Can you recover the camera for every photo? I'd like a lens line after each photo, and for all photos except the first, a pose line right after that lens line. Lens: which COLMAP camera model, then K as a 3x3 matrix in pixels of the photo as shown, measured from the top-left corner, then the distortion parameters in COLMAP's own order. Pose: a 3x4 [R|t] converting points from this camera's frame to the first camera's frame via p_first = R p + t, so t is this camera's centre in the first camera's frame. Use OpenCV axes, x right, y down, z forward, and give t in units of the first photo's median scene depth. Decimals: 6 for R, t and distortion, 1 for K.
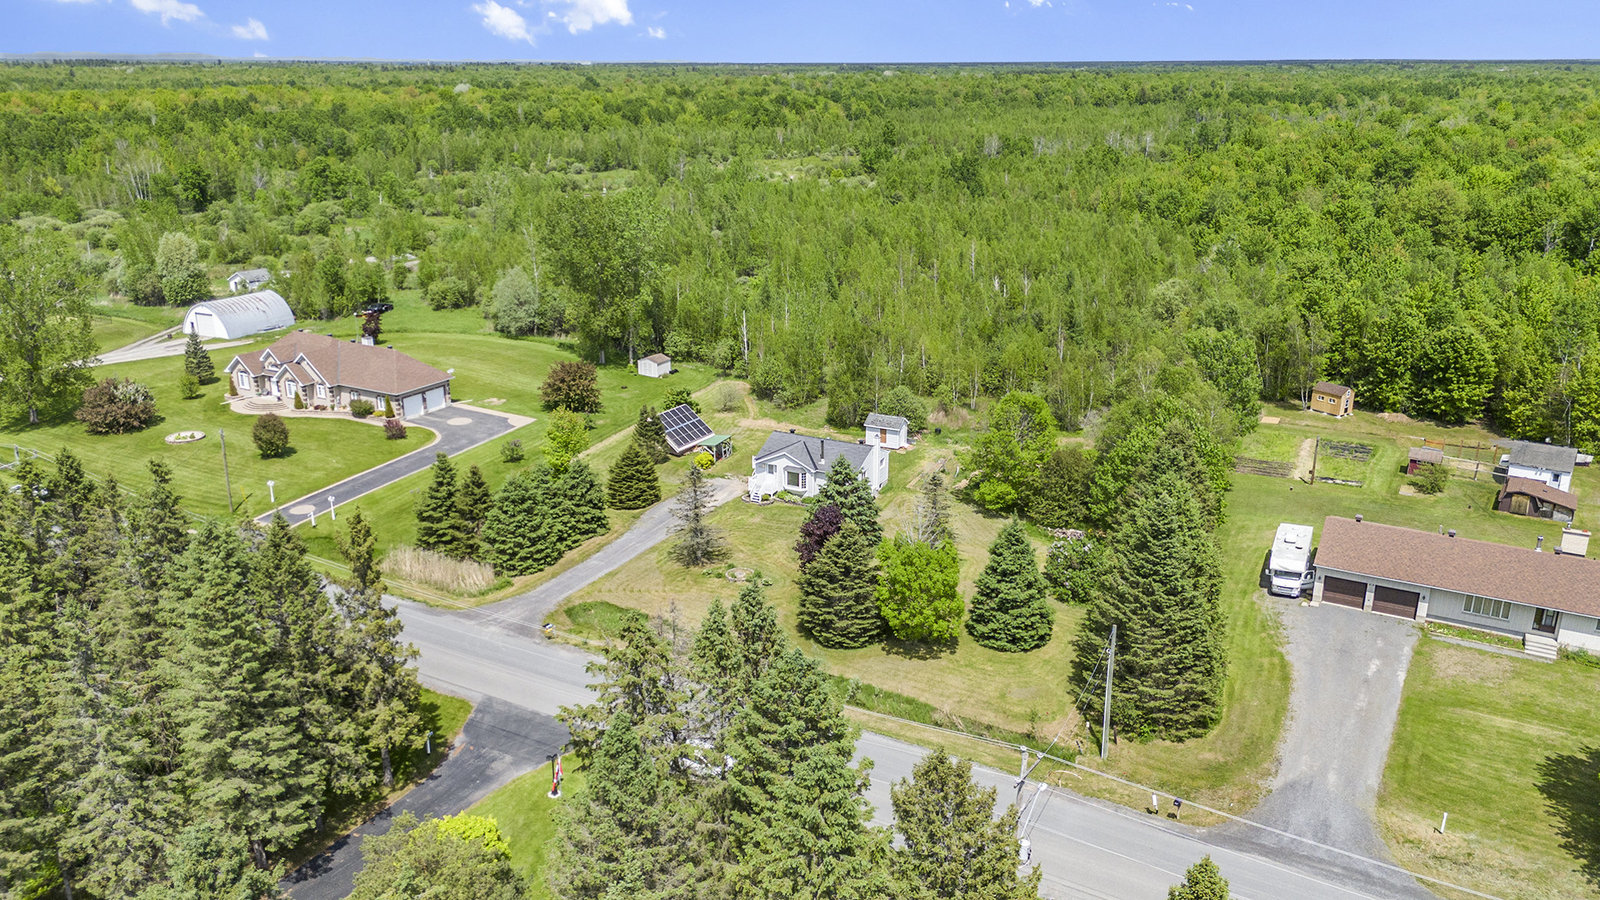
lens RADIAL K [[1163.6, 0, 800.0], [0, 1163.6, 450.0], [0, 0, 1]] dist [0.110400, -0.128480]
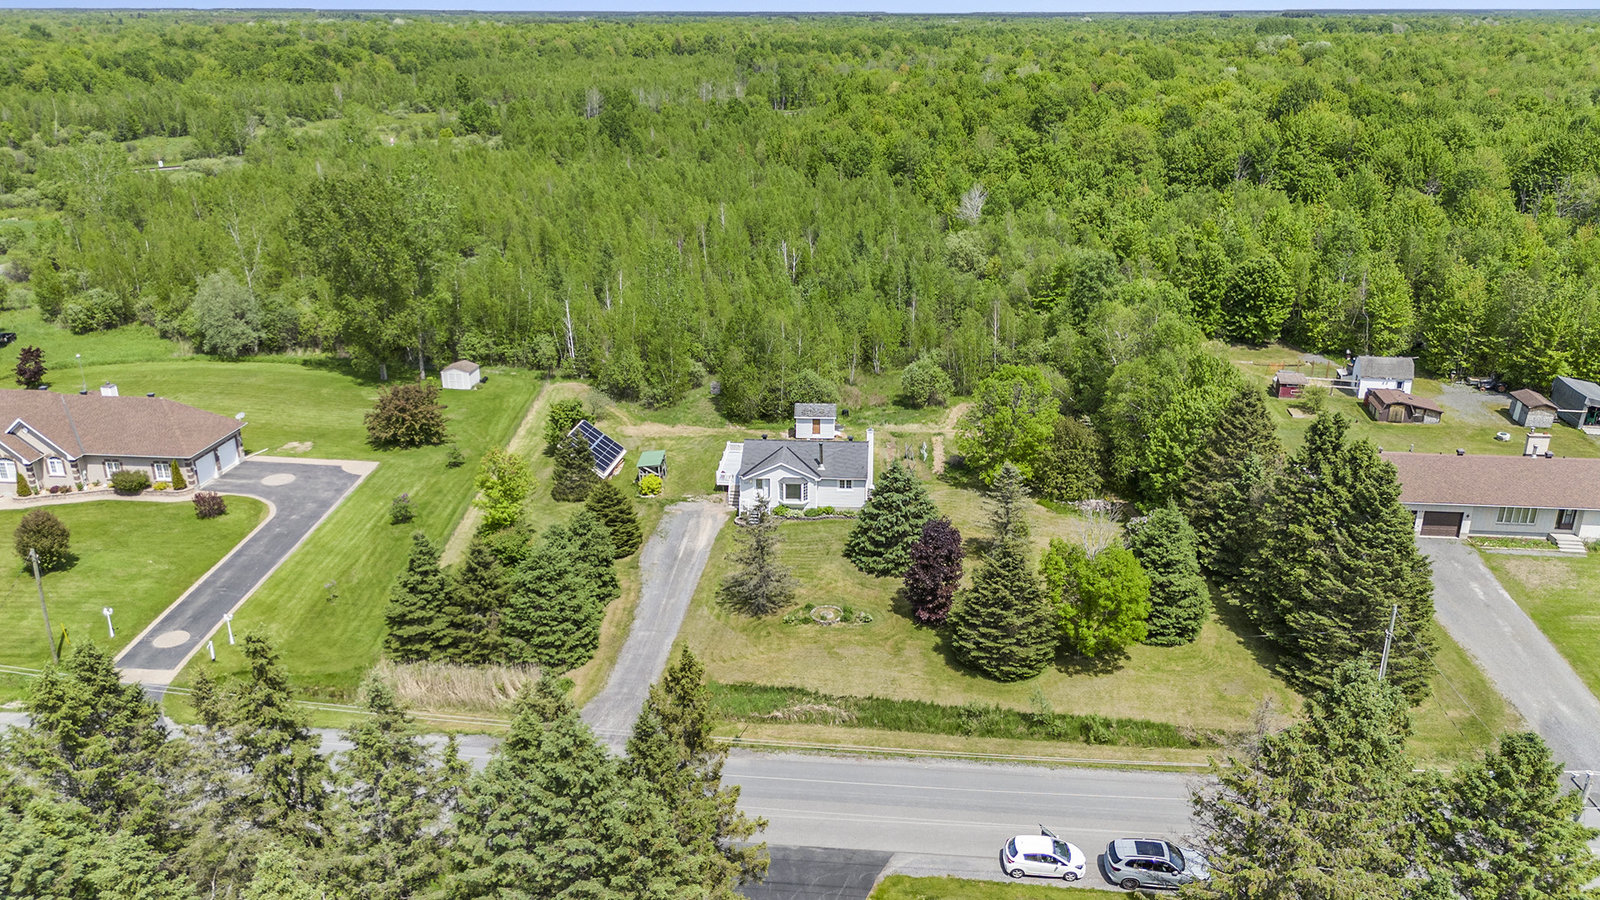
lens RADIAL K [[1163.6, 0, 800.0], [0, 1163.6, 450.0], [0, 0, 1]] dist [0.110400, -0.128480]
pose [[0.915666, -0.140305, 0.376656, -0.354290], [0.126258, 0.990067, 0.061862, -0.064525], [-0.381594, -0.009089, 0.924285, 0.207391]]
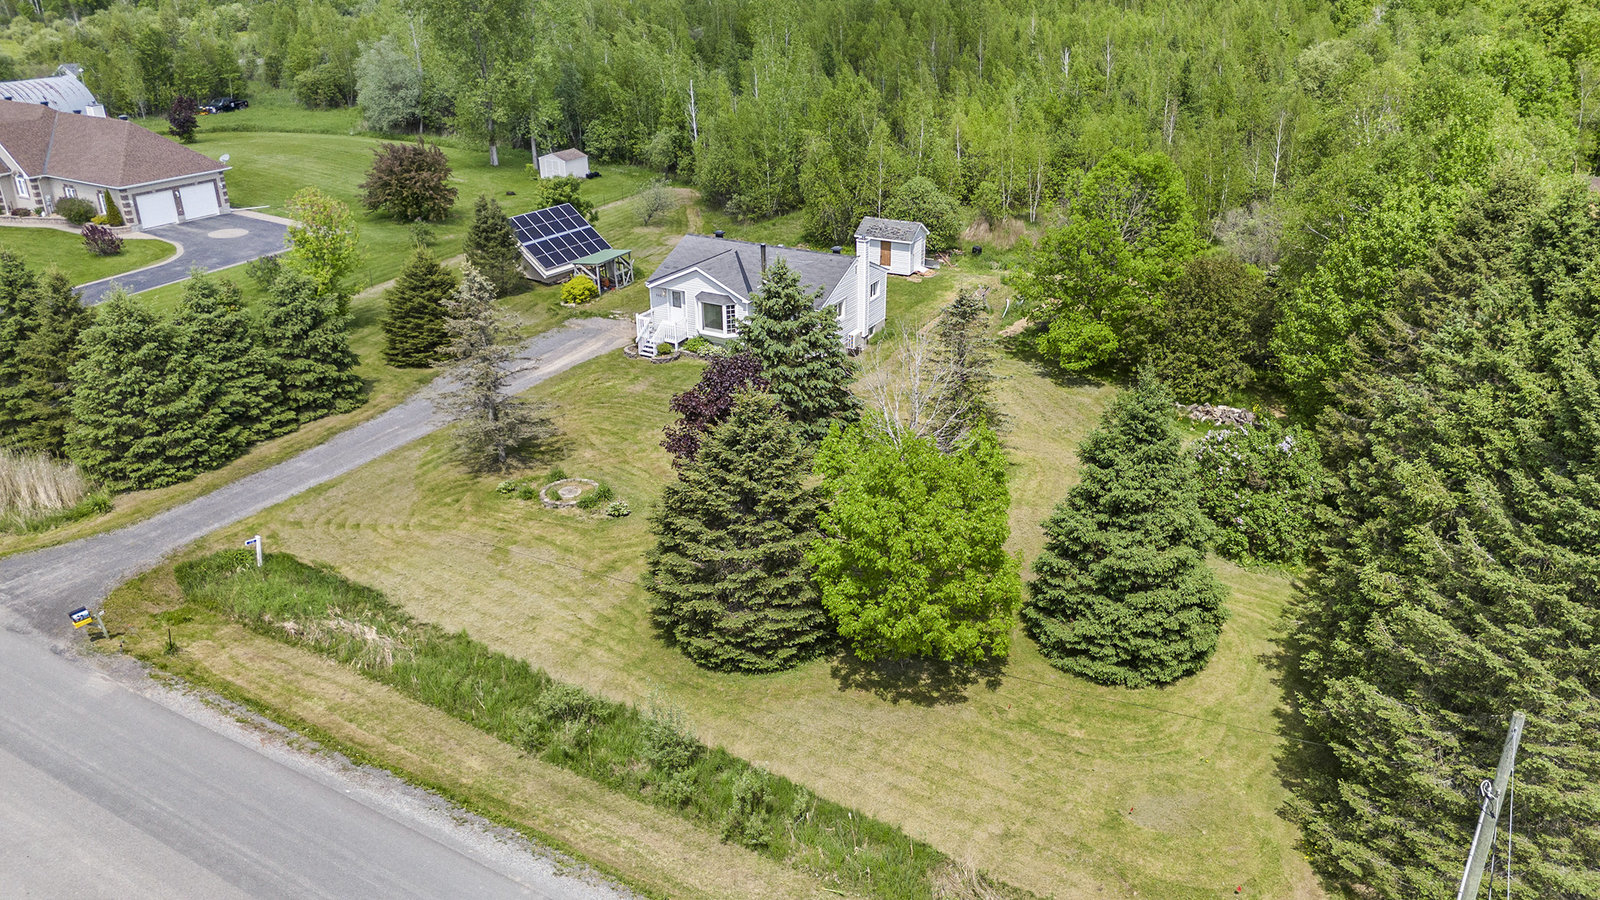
lens RADIAL K [[1163.6, 0, 800.0], [0, 1163.6, 450.0], [0, 0, 1]] dist [0.110400, -0.128480]
pose [[0.999302, 0.007237, -0.036648, 0.062378], [-0.003433, 0.994693, 0.102833, 0.034078], [0.037198, -0.102636, 0.994023, 0.475800]]
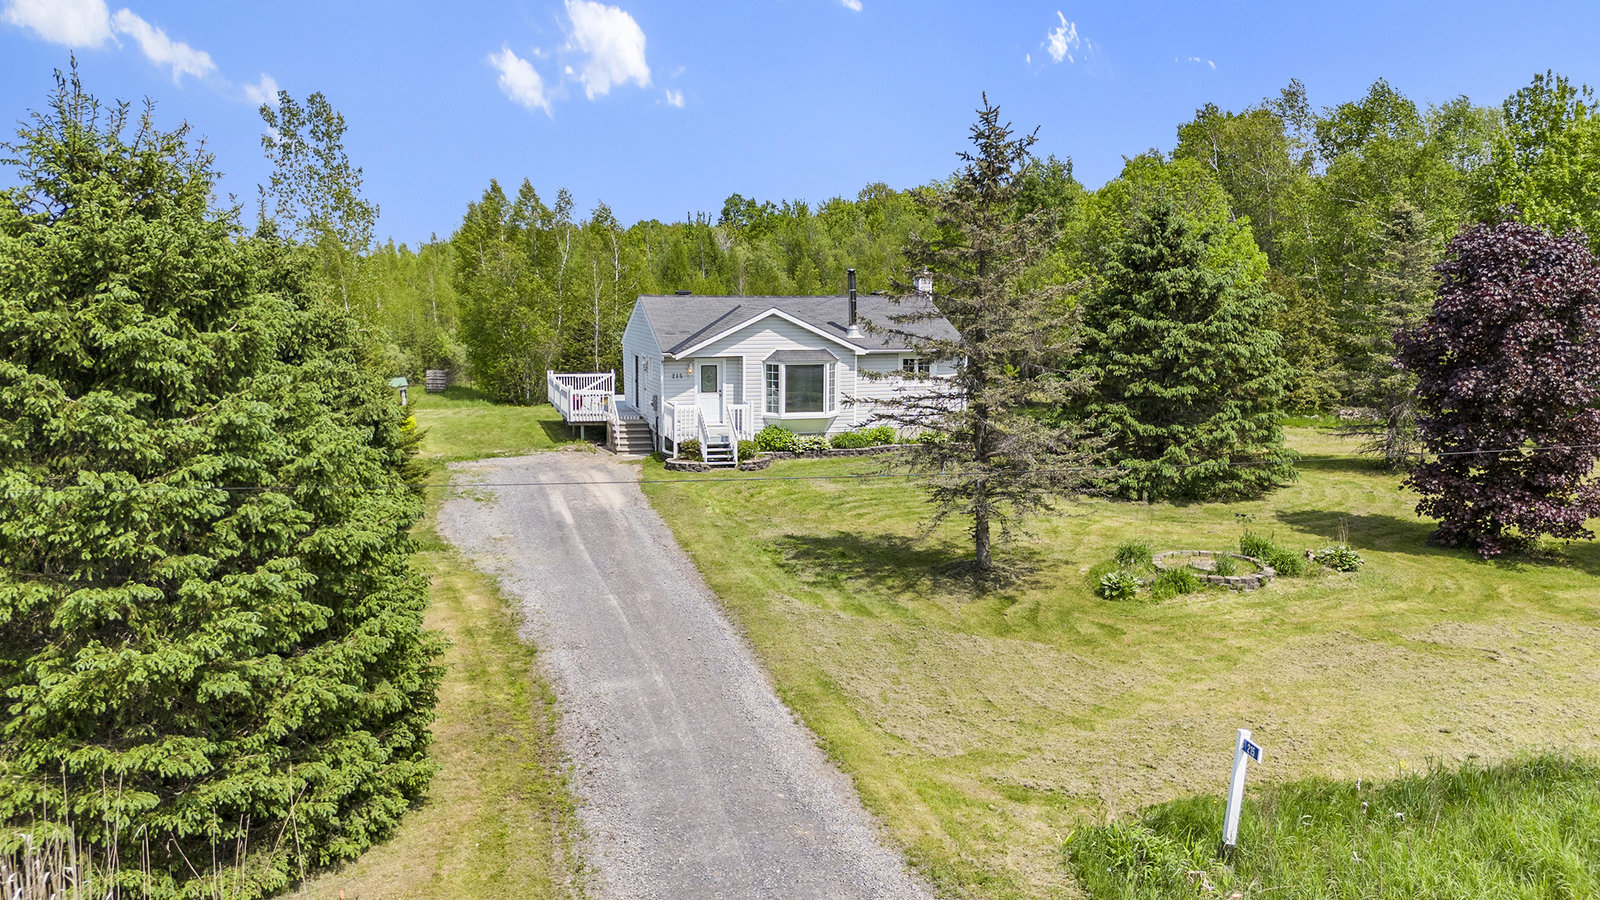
lens RADIAL K [[1163.6, 0, 800.0], [0, 1163.6, 450.0], [0, 0, 1]] dist [0.110400, -0.128480]
pose [[0.712630, -0.091520, 0.695545, -0.269666], [0.217482, 0.971430, -0.095004, 0.082339], [-0.666978, 0.218971, 0.712174, 0.825756]]
